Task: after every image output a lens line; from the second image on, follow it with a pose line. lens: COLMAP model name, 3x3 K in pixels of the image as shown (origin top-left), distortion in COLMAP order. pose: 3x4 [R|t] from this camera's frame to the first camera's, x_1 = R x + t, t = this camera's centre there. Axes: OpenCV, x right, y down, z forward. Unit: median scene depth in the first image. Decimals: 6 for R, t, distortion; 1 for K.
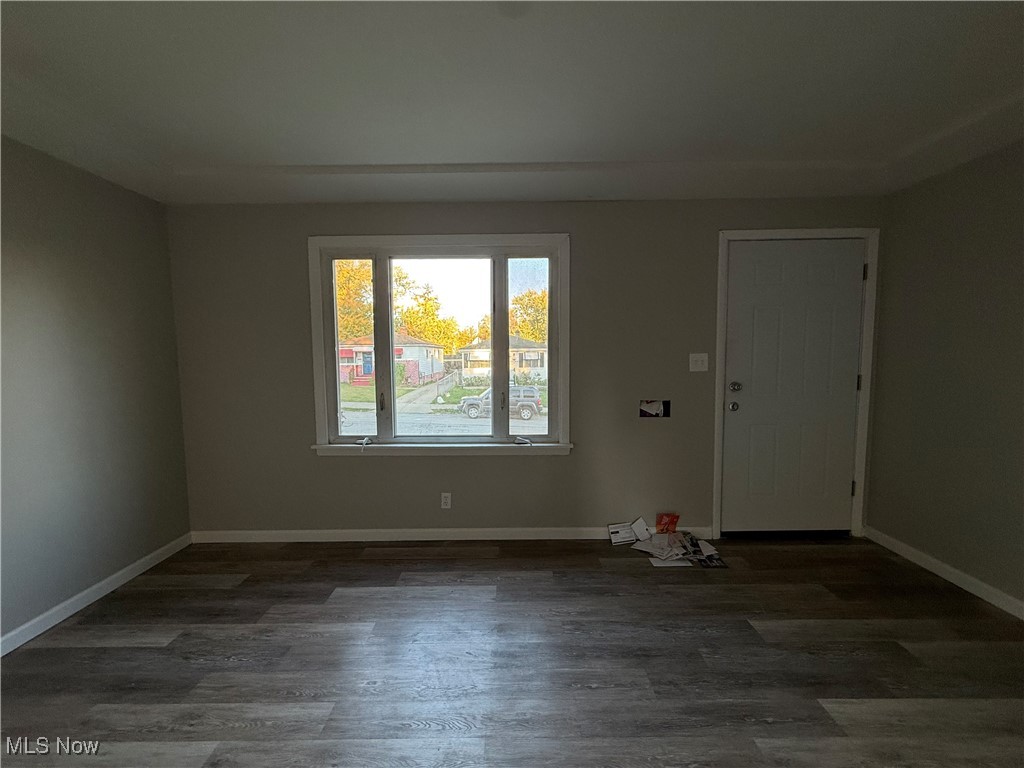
lens RADIAL K [[407.8, 0, 508.9], [0, 407.8, 383.5], [0, 0, 1]] dist [0.001046, 0.000154]
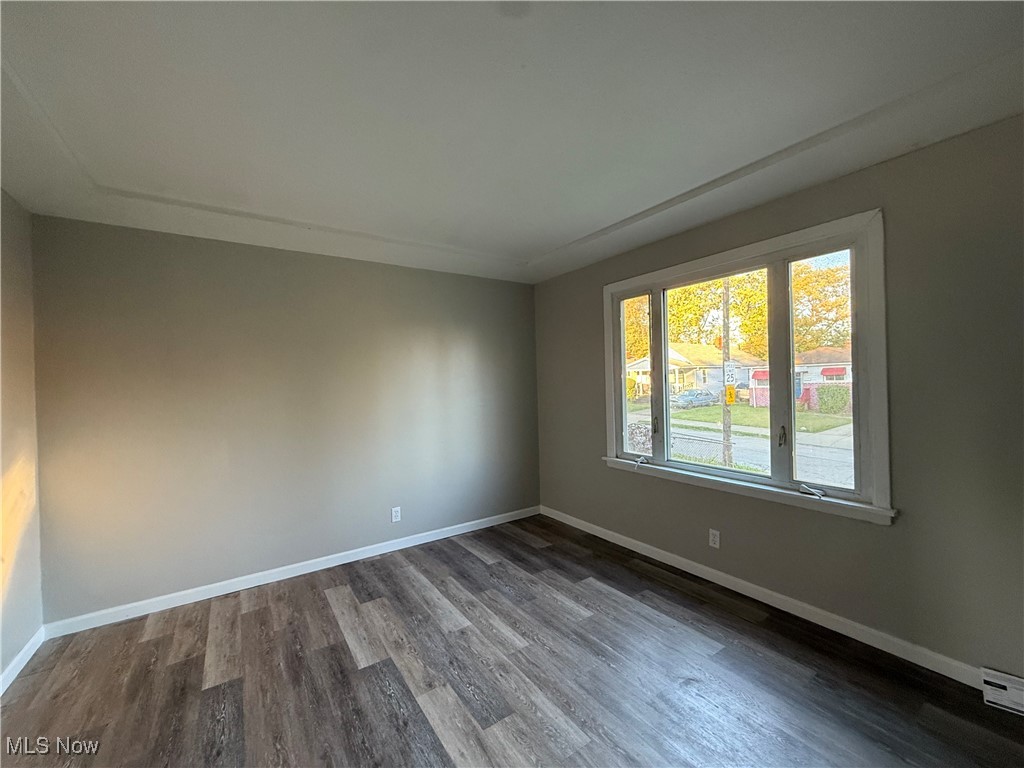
lens RADIAL K [[407.8, 0, 508.9], [0, 407.8, 383.5], [0, 0, 1]] dist [0.001046, 0.000154]
pose [[0.560137, -0.003763, -0.828391, 0.387463], [-0.042246, 0.998559, -0.033103, -0.013503], [0.827322, 0.053539, 0.559171, 0.091797]]
